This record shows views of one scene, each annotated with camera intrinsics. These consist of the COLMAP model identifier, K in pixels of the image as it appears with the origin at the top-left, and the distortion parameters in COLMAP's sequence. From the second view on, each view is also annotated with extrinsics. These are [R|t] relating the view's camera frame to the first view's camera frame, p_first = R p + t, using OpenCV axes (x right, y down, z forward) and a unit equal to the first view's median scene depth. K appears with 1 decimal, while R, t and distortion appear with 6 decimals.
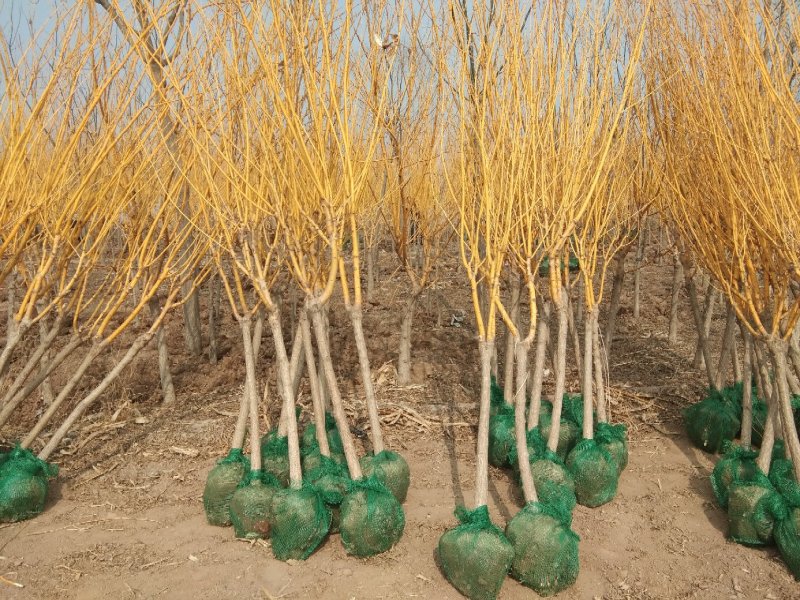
lens RADIAL K [[632.4, 0, 400.0], [0, 632.4, 300.0], [0, 0, 1]] dist [0.128279, -0.179394]
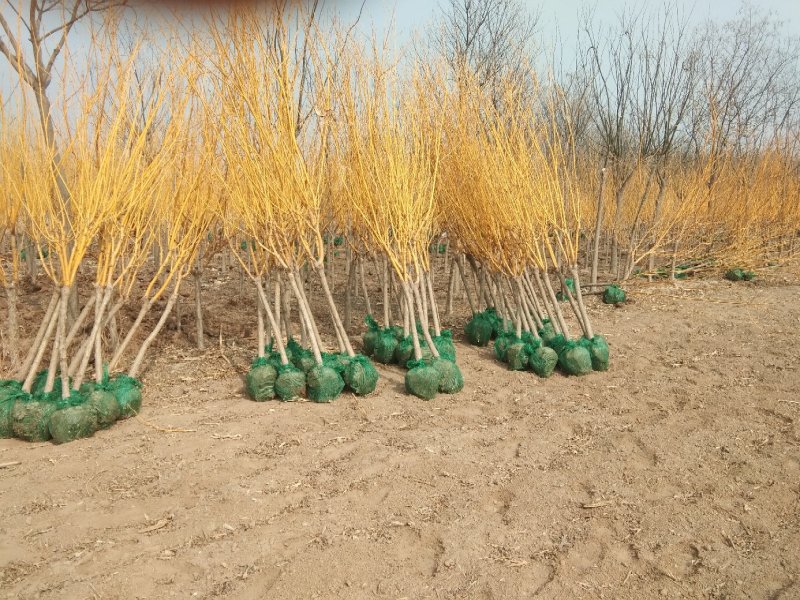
lens RADIAL K [[632.4, 0, 400.0], [0, 632.4, 300.0], [0, 0, 1]] dist [0.128279, -0.179394]
pose [[0.877043, -0.056614, 0.477064, -0.709429], [0.064714, 0.997904, -0.000547, 0.108231], [-0.476033, 0.031353, 0.878868, -0.600204]]
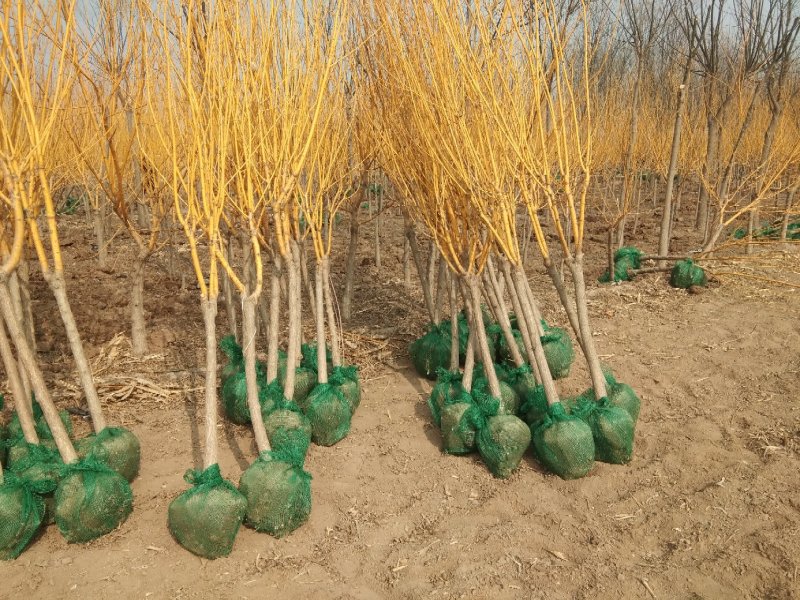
lens RADIAL K [[632.4, 0, 400.0], [0, 632.4, 300.0], [0, 0, 1]] dist [0.128279, -0.179394]
pose [[0.933967, -0.088773, 0.346158, 0.064249], [0.066442, 0.994901, 0.075878, 0.009780], [-0.351129, -0.047868, 0.935103, -0.014644]]
